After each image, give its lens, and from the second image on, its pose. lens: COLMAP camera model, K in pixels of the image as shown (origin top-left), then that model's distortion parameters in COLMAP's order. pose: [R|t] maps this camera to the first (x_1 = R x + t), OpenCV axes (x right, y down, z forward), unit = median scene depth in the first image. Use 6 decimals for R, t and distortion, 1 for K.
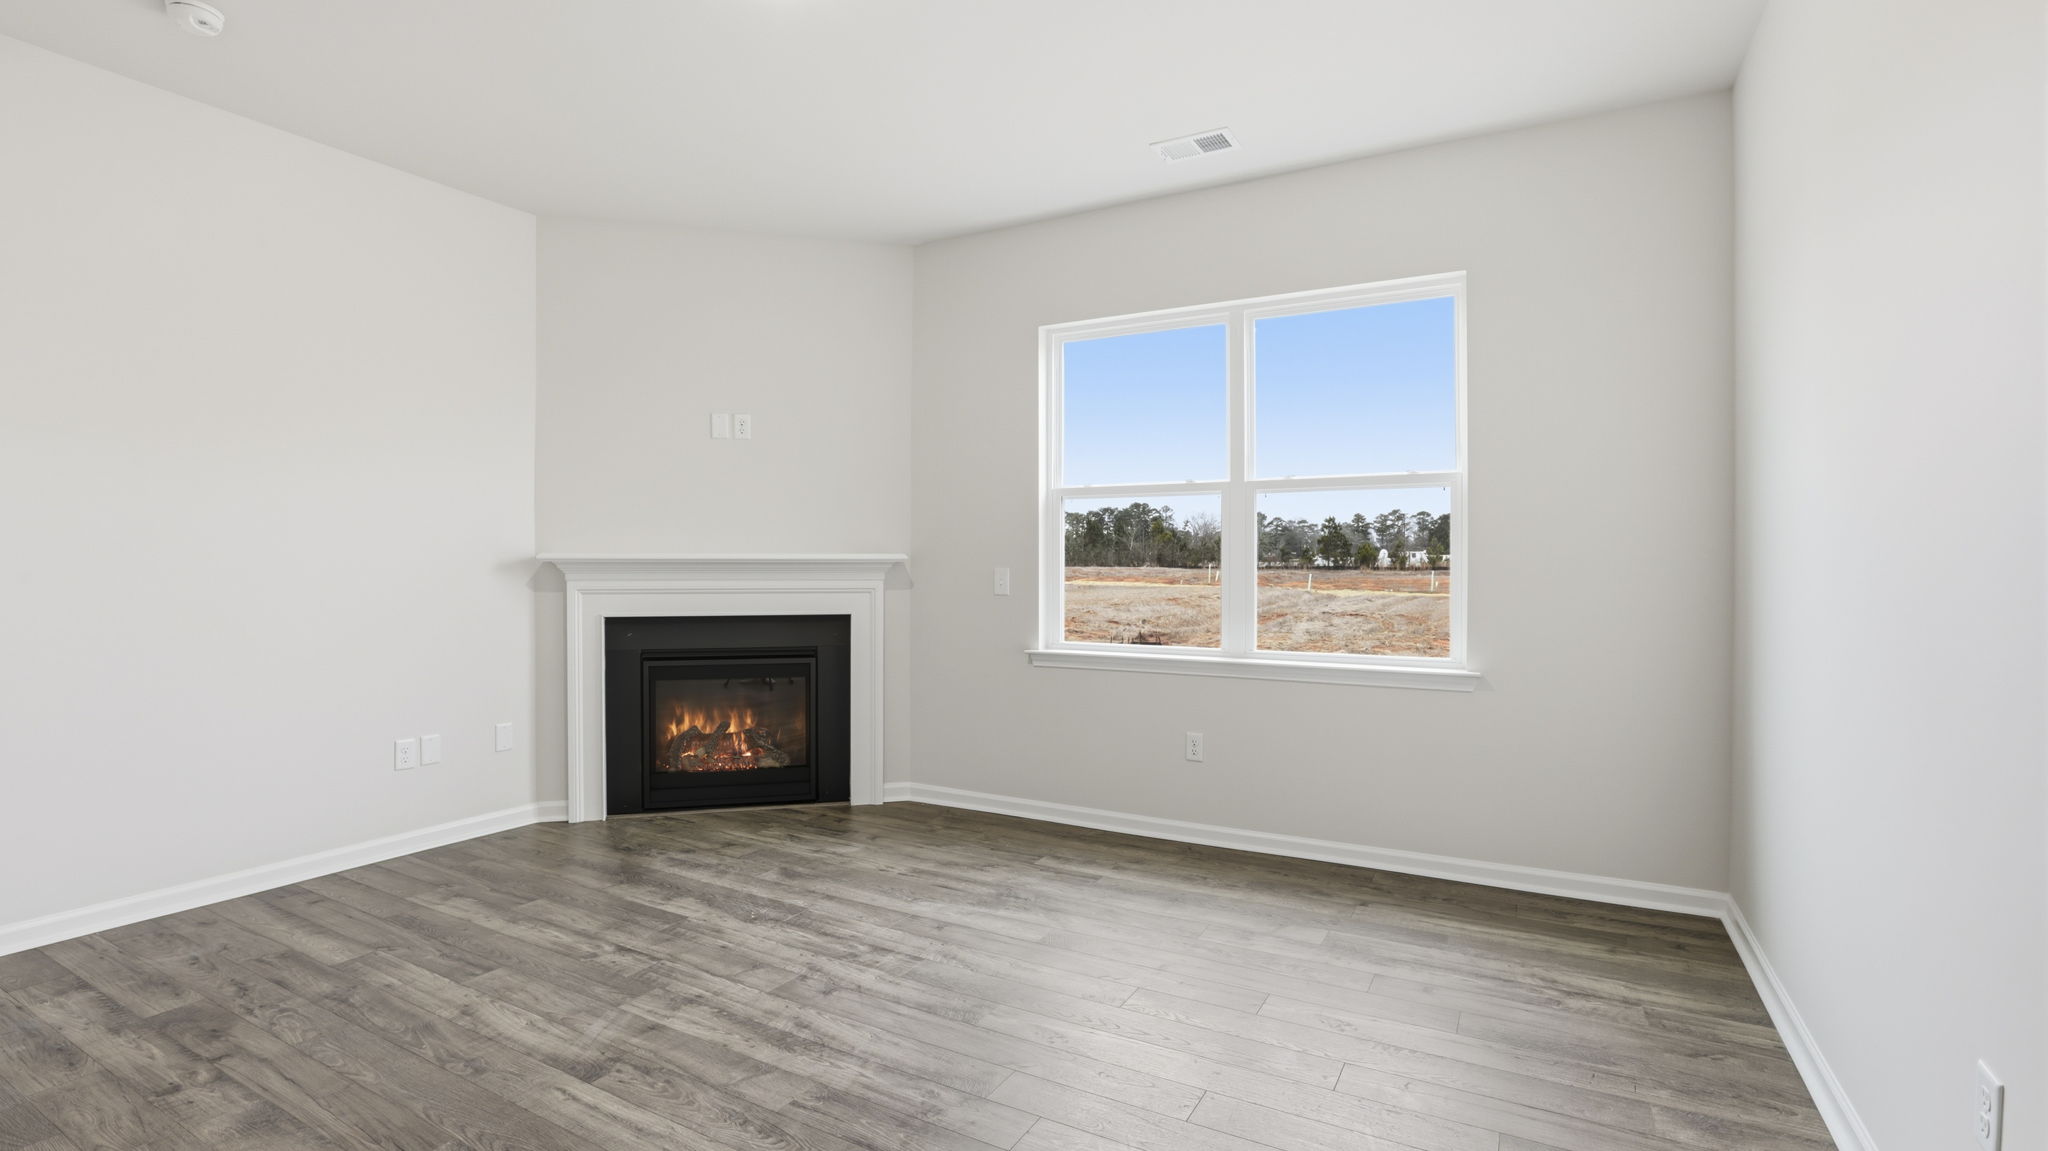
lens RADIAL K [[917.6, 0, 1018.3], [0, 917.6, 582.2], [0, 0, 1]] dist [-0.026638, 0.002394]
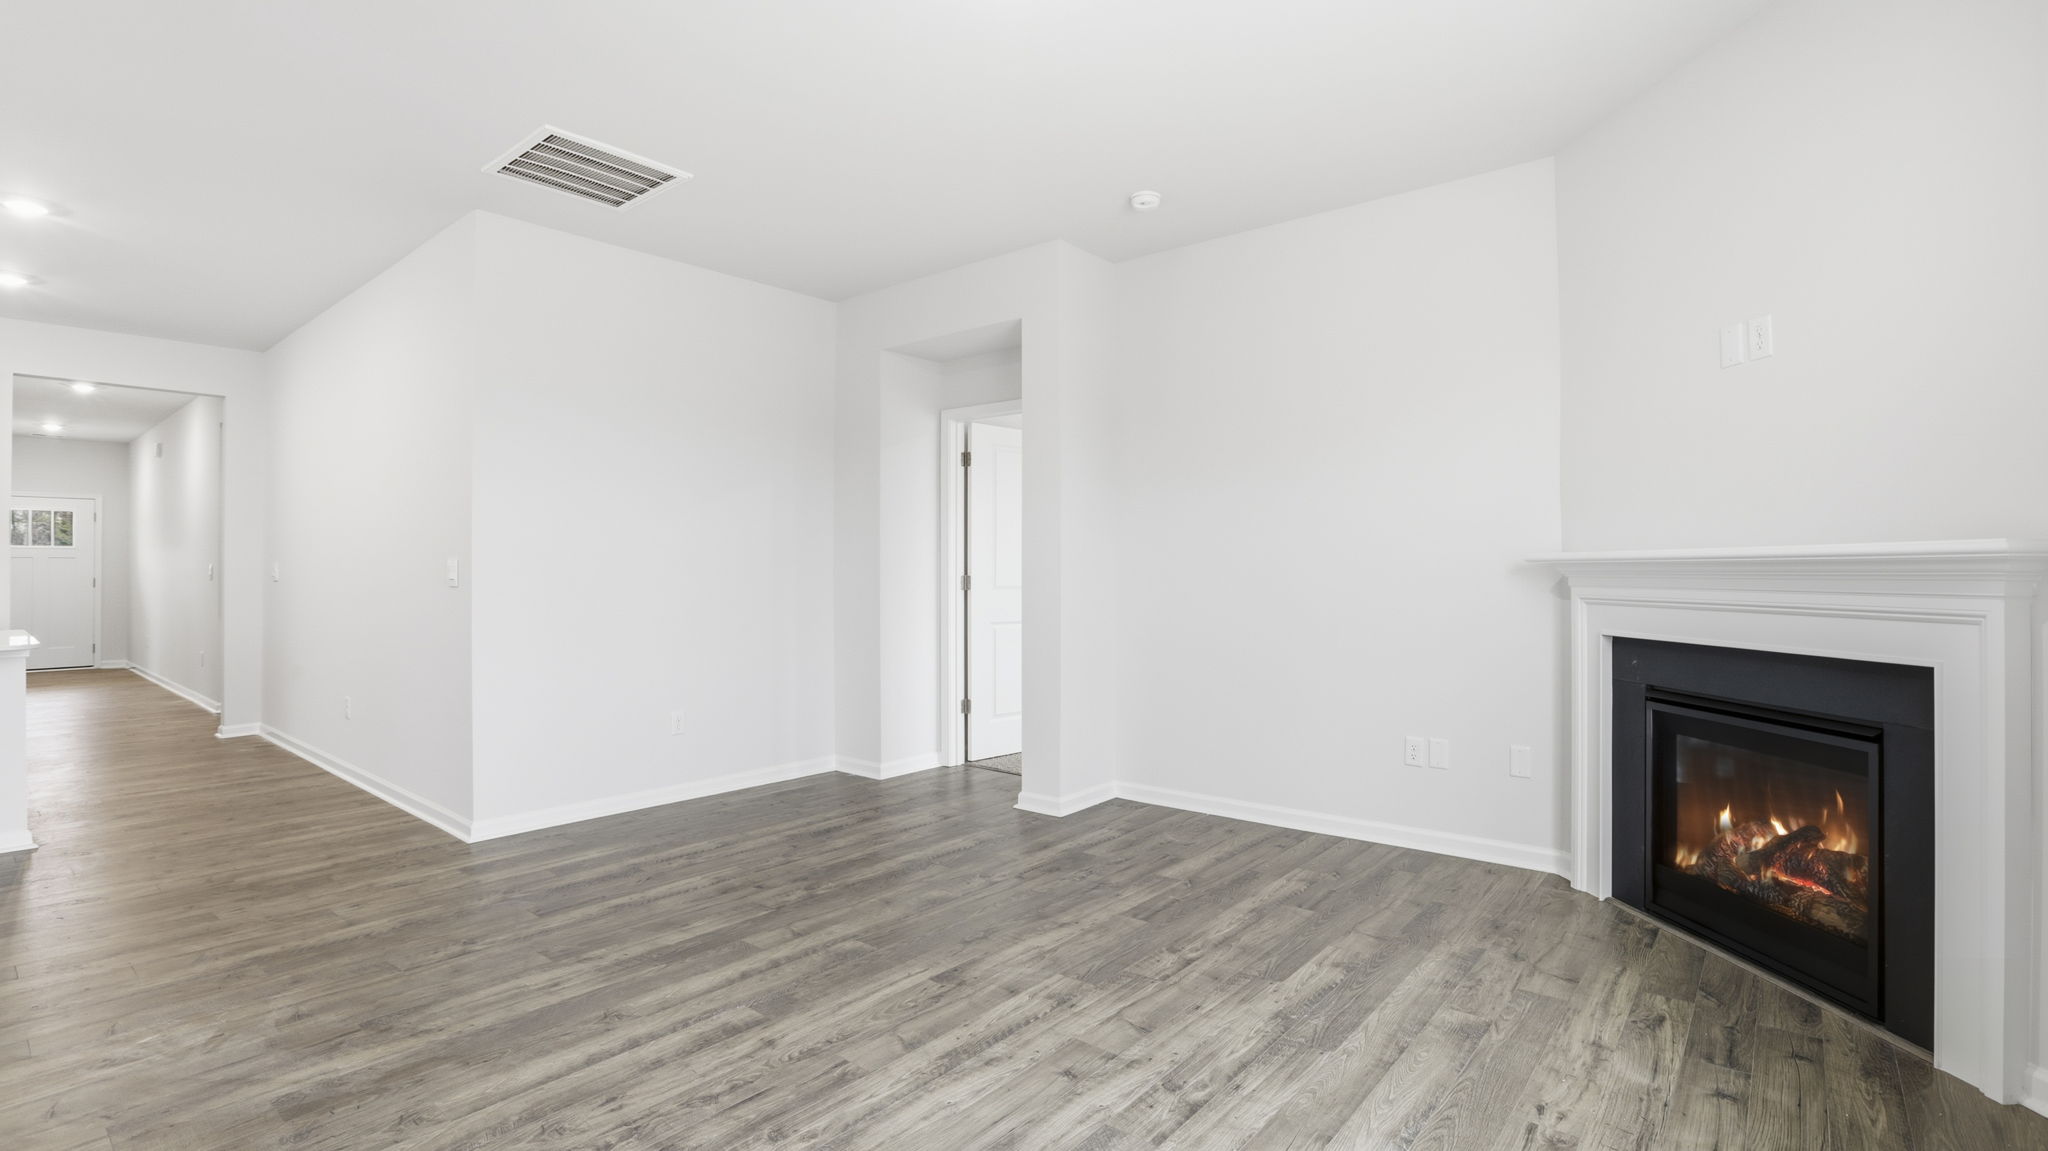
lens RADIAL K [[917.6, 0, 1018.8], [0, 917.6, 568.5], [0, 0, 1]] dist [-0.026638, 0.002394]
pose [[-0.153765, -0.001806, -0.988106, 0.531028], [-0.009771, 0.999952, -0.000308, -0.018150], [0.988059, 0.009607, -0.153775, 0.897219]]
